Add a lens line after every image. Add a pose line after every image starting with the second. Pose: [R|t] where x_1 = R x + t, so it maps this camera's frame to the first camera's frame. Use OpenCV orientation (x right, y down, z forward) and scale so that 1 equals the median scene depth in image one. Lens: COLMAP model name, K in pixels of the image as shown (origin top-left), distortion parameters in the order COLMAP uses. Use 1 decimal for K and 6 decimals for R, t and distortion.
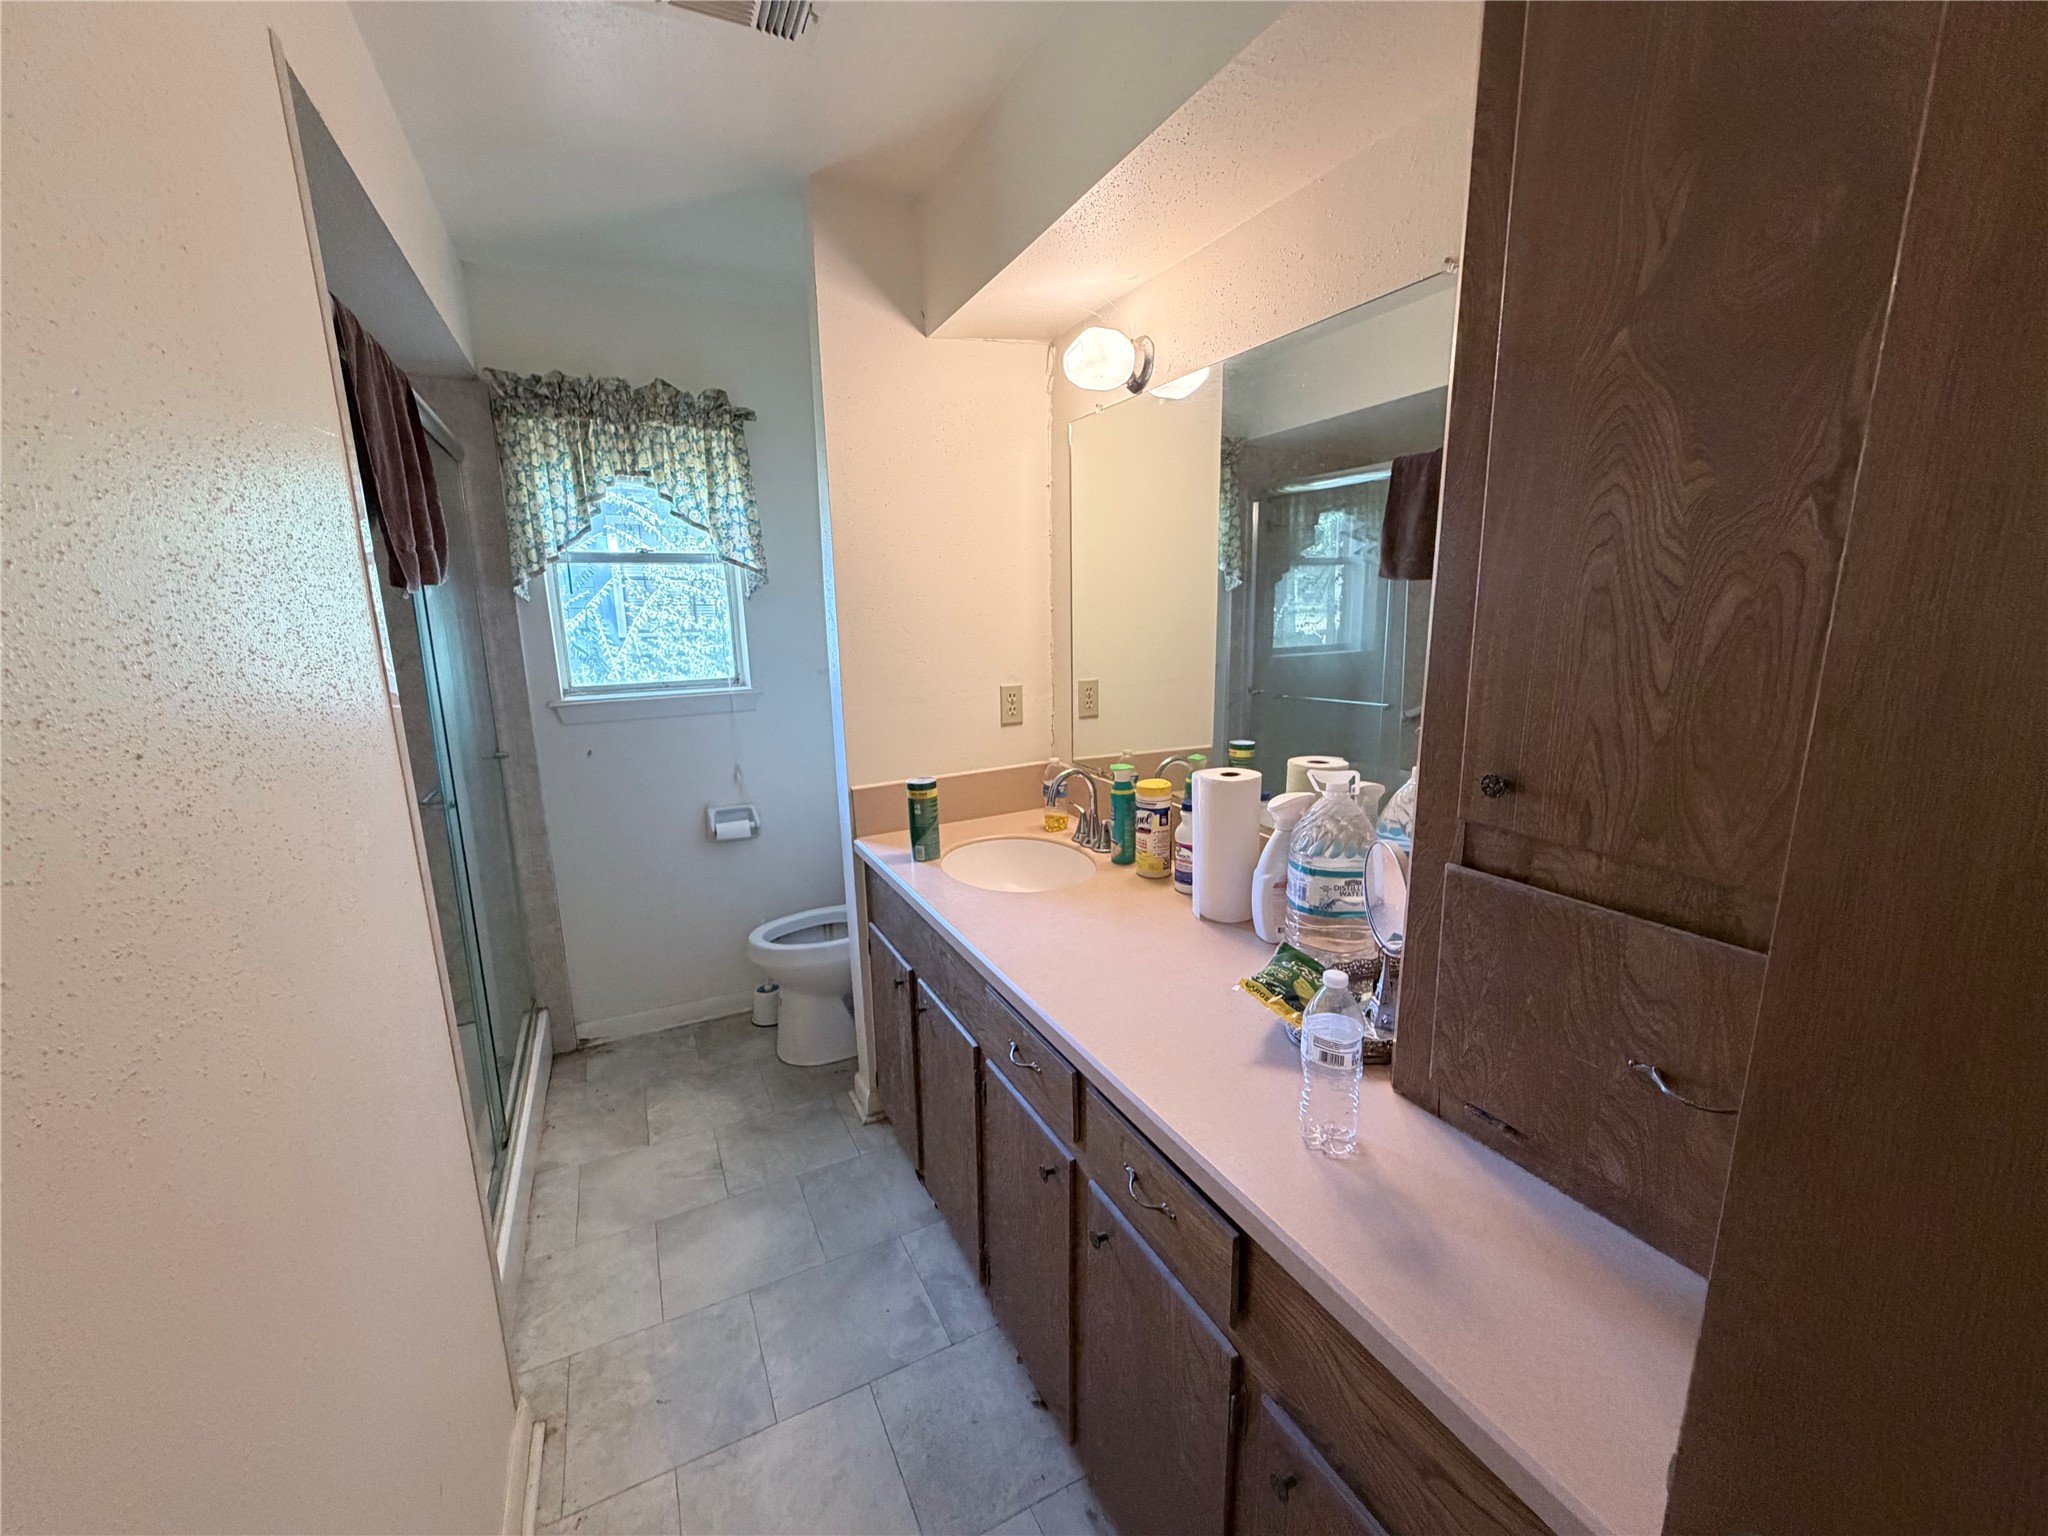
lens RADIAL K [[811.4, 0, 1020.4], [0, 811.4, 766.0], [0, 0, 1]] dist [-0.003910, 0.001111]
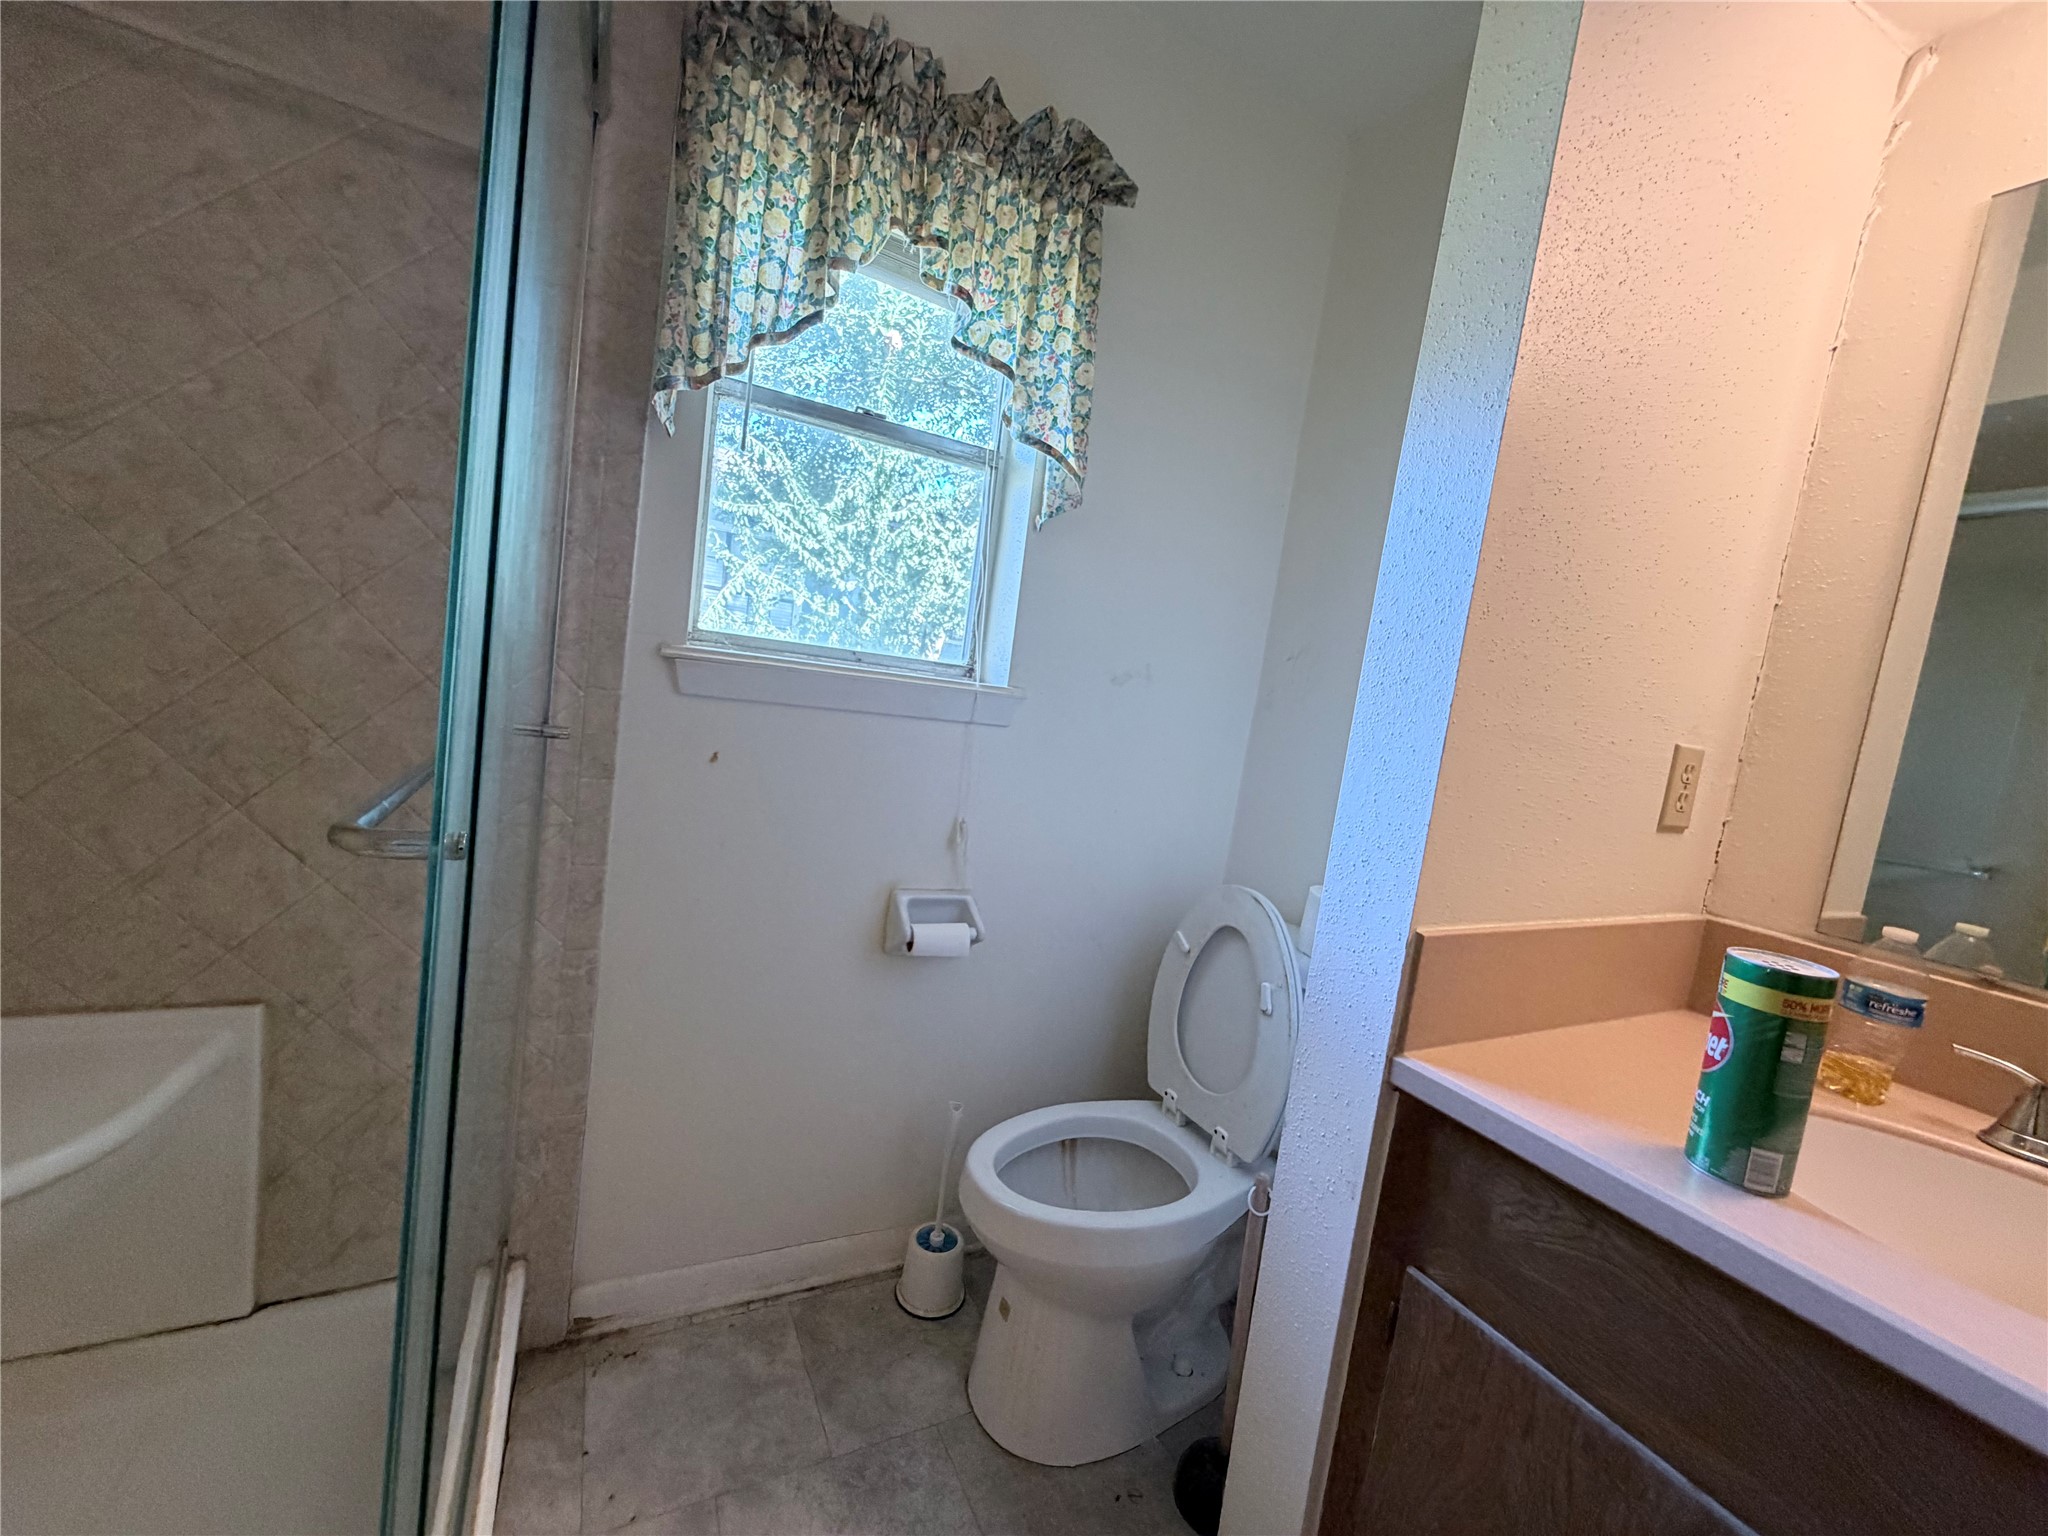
lens RADIAL K [[811.4, 0, 1018.8], [0, 811.4, 766.7], [0, 0, 1]] dist [-0.003910, 0.001111]
pose [[0.988499, 0.149296, 0.024114, -0.363696], [-0.146208, 0.984194, -0.099924, 0.013685], [-0.038652, 0.095249, 0.994703, 0.497866]]
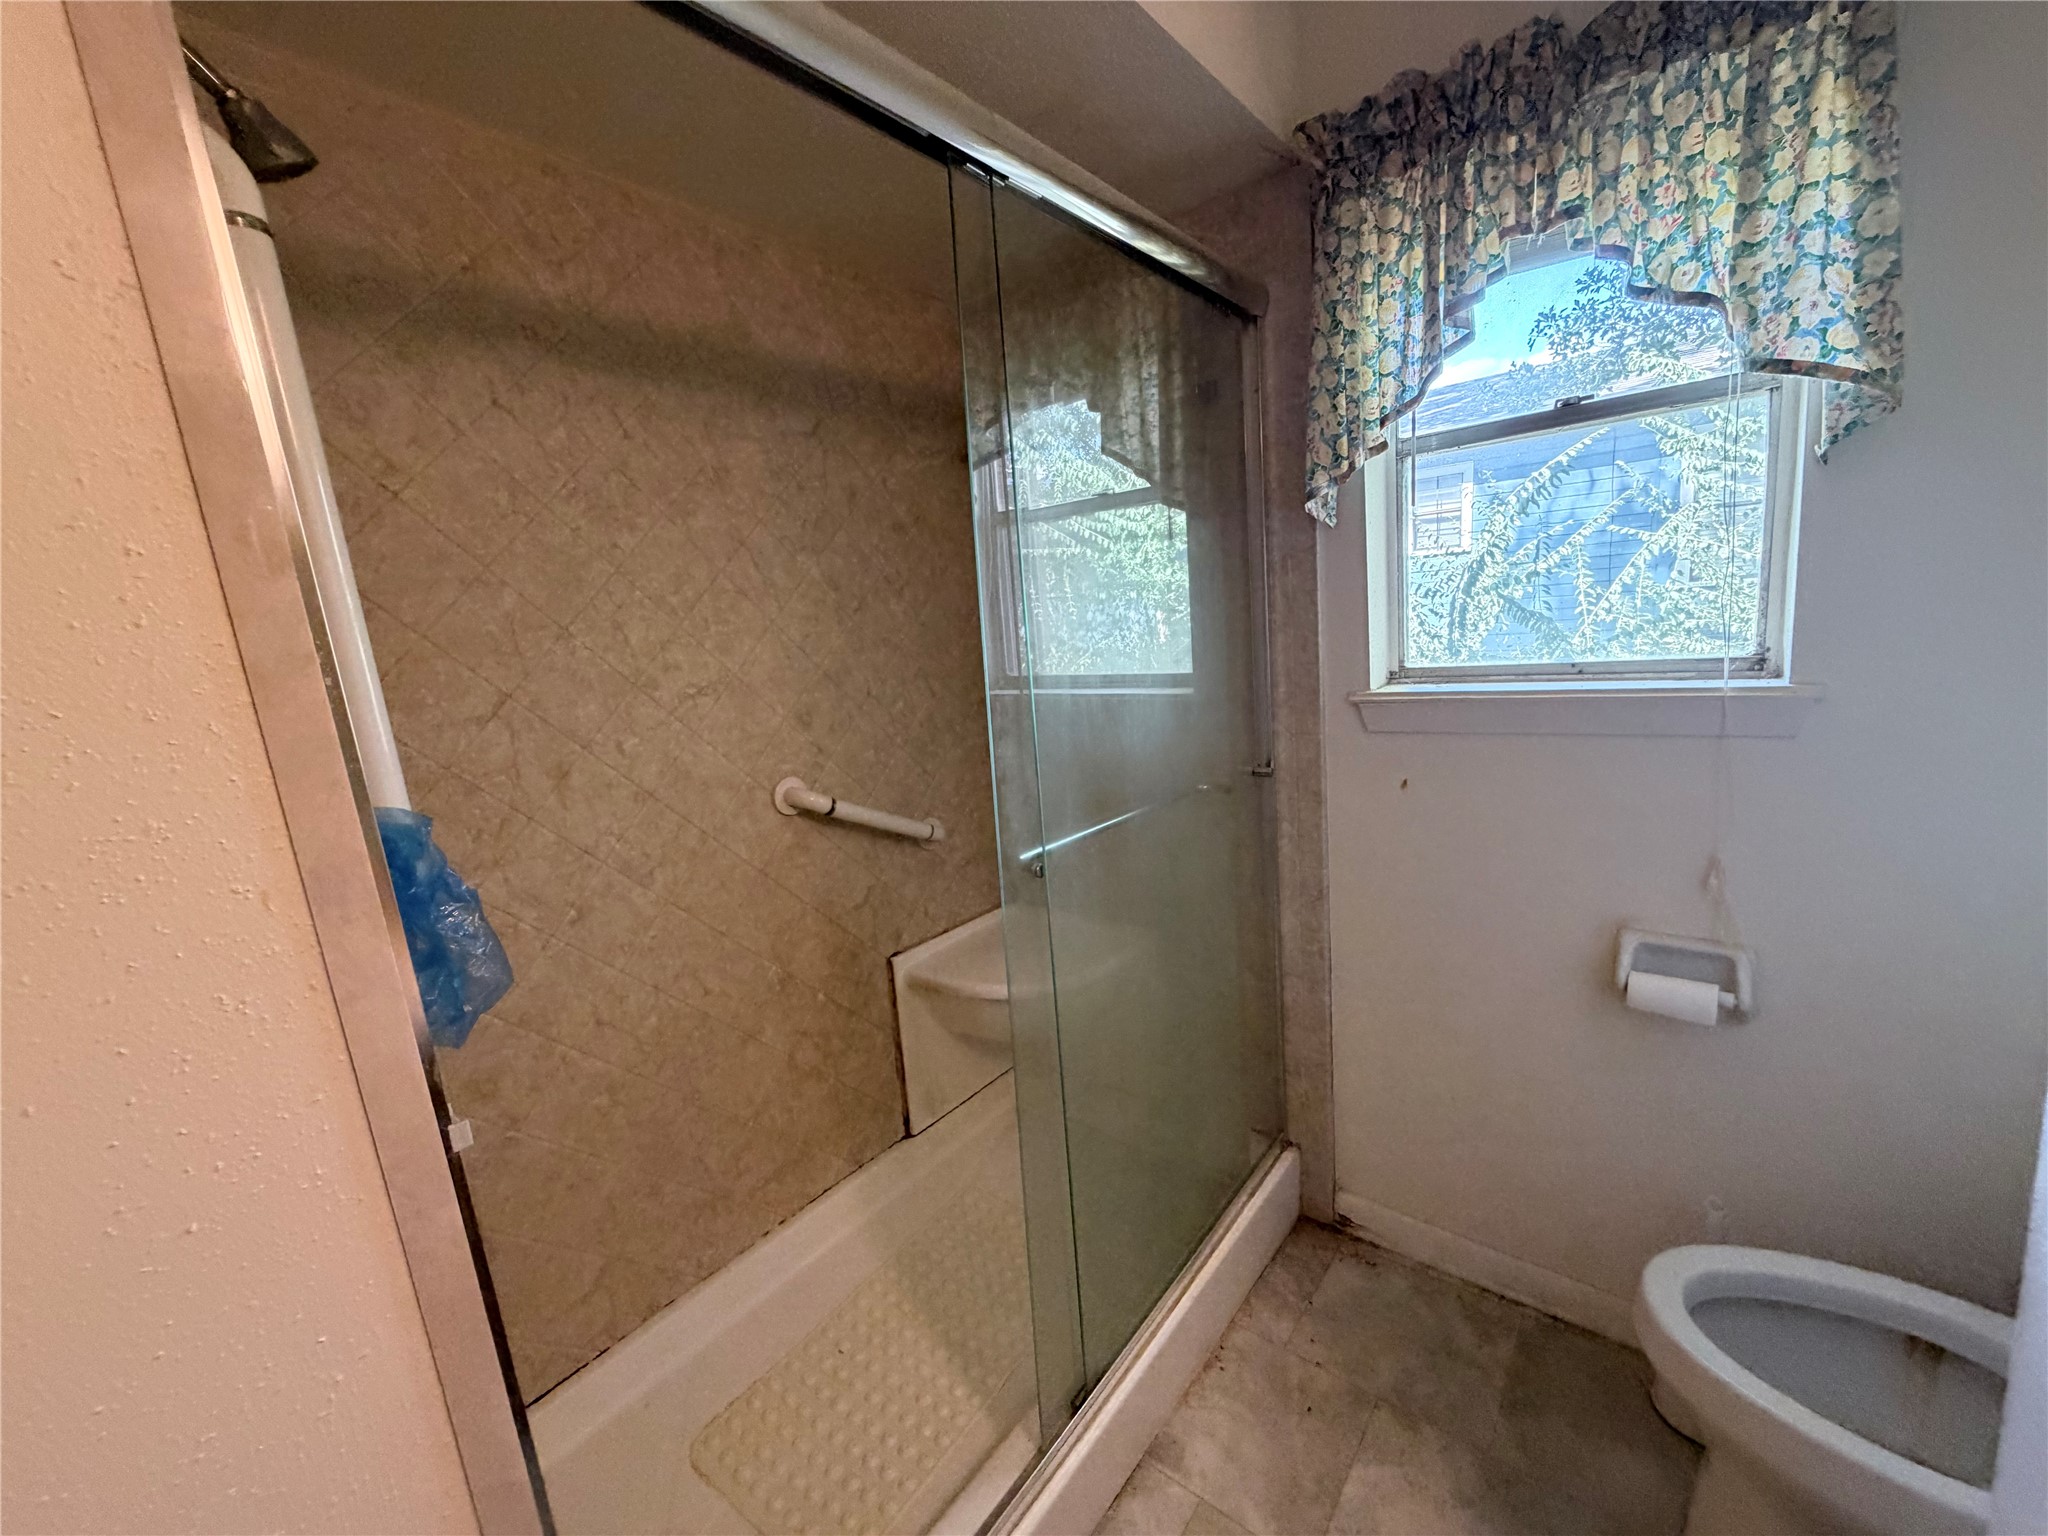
lens RADIAL K [[811.4, 0, 1017.1], [0, 811.4, 766.8], [0, 0, 1]] dist [-0.003910, 0.001111]
pose [[0.405847, 0.143769, -0.902562, -0.125058], [-0.100439, 0.988584, 0.112308, -0.067318], [0.908405, 0.045072, 0.415654, 0.519624]]
